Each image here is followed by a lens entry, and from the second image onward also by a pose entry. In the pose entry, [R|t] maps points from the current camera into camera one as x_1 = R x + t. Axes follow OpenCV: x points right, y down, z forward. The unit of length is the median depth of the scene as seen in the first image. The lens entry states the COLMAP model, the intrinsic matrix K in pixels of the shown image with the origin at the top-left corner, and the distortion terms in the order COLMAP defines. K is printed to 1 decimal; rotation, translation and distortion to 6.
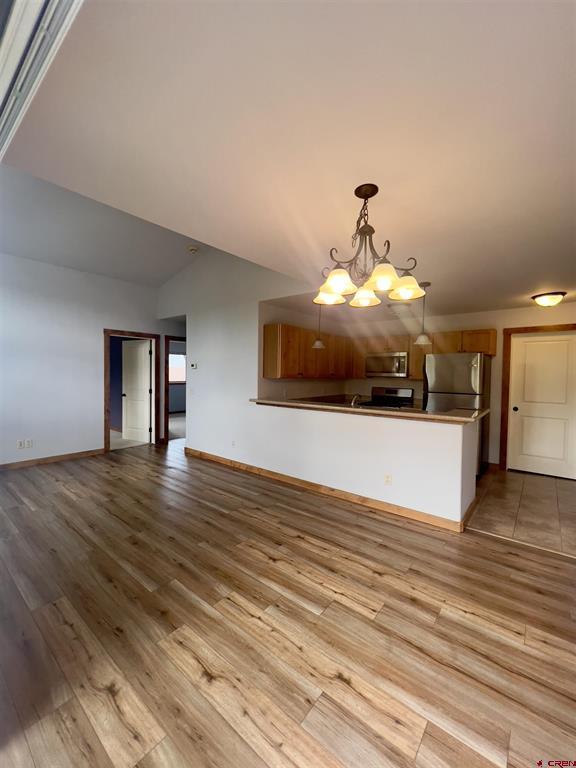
lens RADIAL K [[317.3, 0, 289.6], [0, 317.3, 382.5], [0, 0, 1]] dist [0.000202, 0.000174]
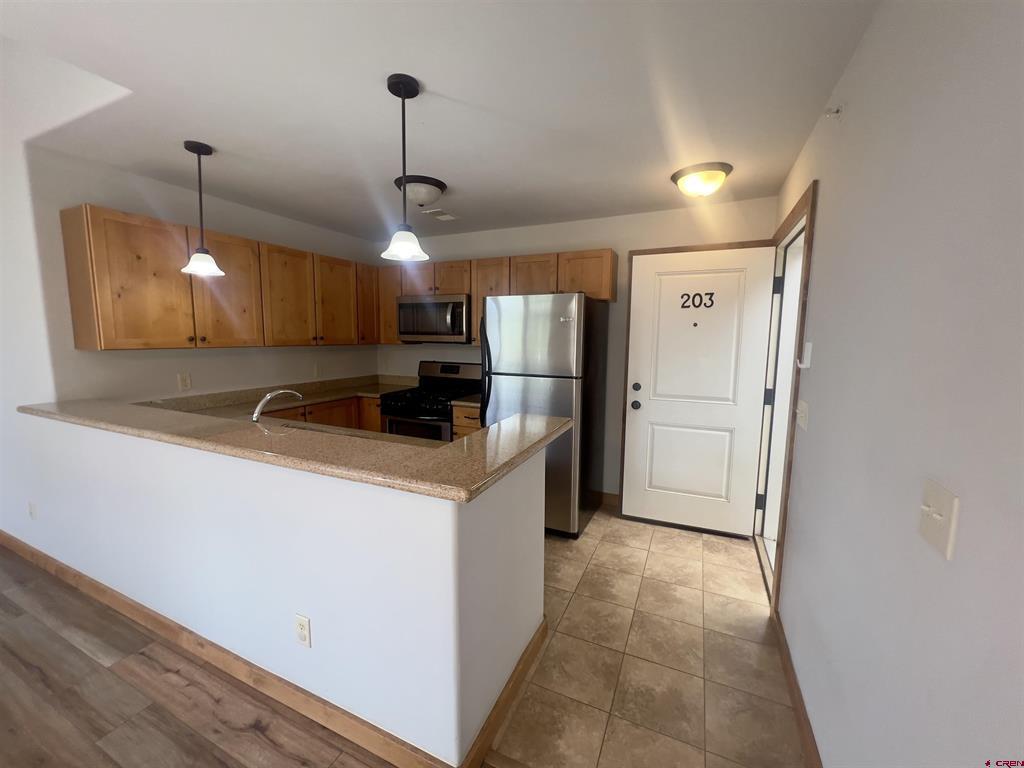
lens RADIAL K [[409.4, 0, 508.6], [0, 409.4, 382.3], [0, 0, 1]] dist [-0.000209, 0.000242]
pose [[0.970537, -0.032908, 0.238695, 0.417612], [0.011902, 0.995968, 0.088917, -0.016745], [-0.240659, -0.083456, 0.967015, 0.493942]]
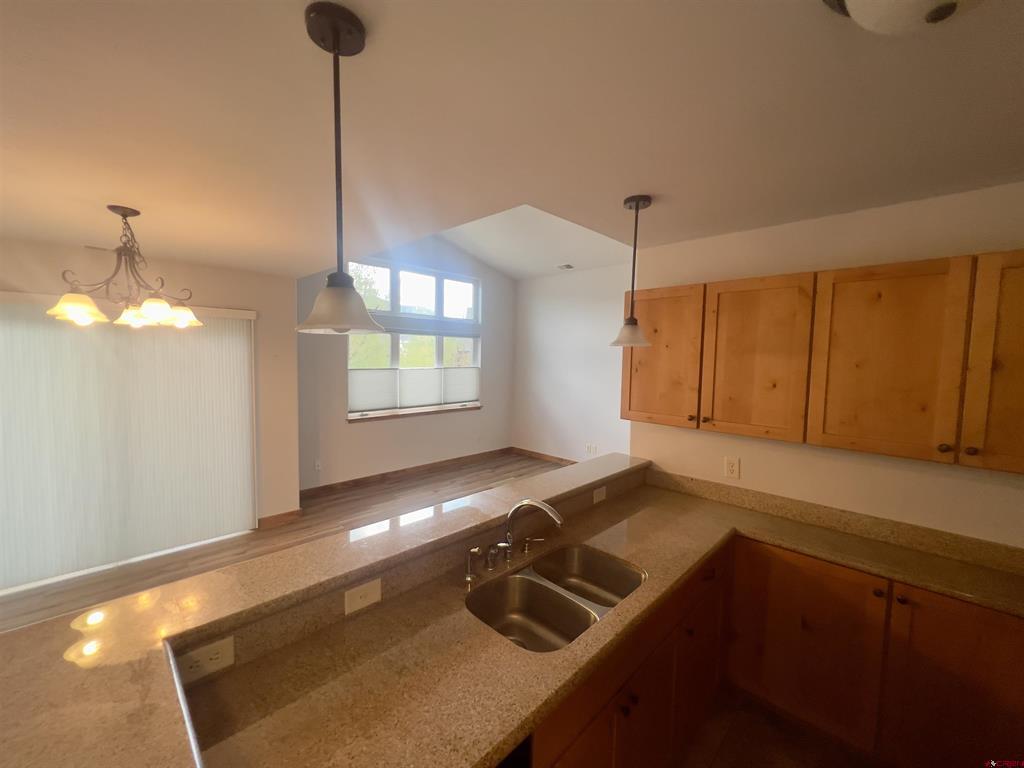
lens RADIAL K [[408.0, 0, 508.8], [0, 408.0, 383.7], [0, 0, 1]] dist [-0.002292, 0.000292]
pose [[-0.101192, 0.052321, -0.993490, 0.674937], [-0.051974, 0.996974, 0.057798, -0.108655], [0.993508, 0.057484, -0.098166, 1.138455]]
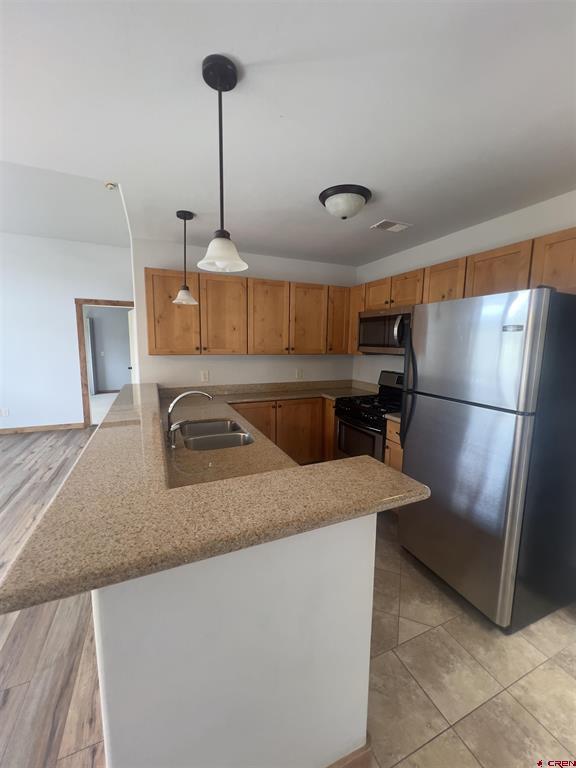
lens RADIAL K [[307.4, 0, 288.0], [0, 307.4, 381.5], [0, 0, 1]] dist [-0.000674, 0.000362]
pose [[0.886649, 0.056344, -0.458998, 0.643444], [-0.013550, 0.995289, 0.096002, -0.030756], [0.462245, -0.078901, 0.883235, 0.725949]]
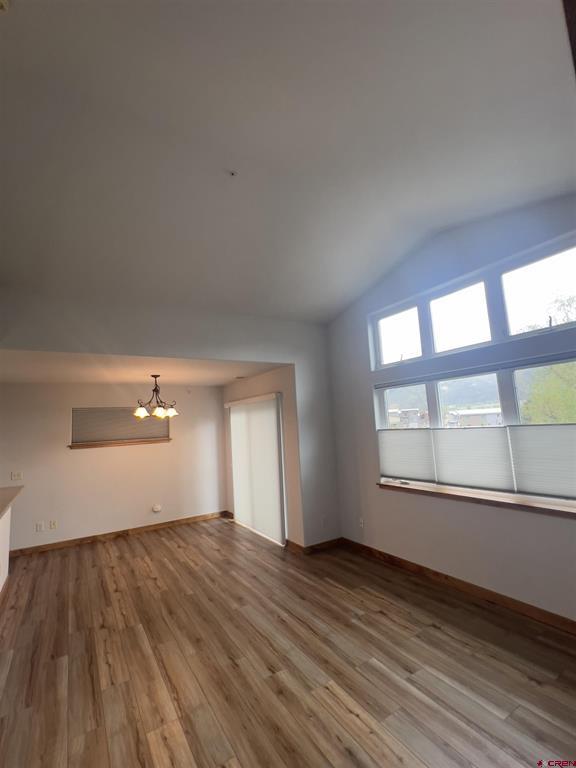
lens RADIAL K [[346.1, 0, 288.0], [0, 346.1, 384.0], [0, 0, 1]] dist [-0.000251, -0.000163]
pose [[-0.945129, 0.074938, 0.317986, -0.848499], [0.050562, 0.995162, -0.084243, -0.119041], [-0.322761, -0.063543, -0.944345, 1.667717]]
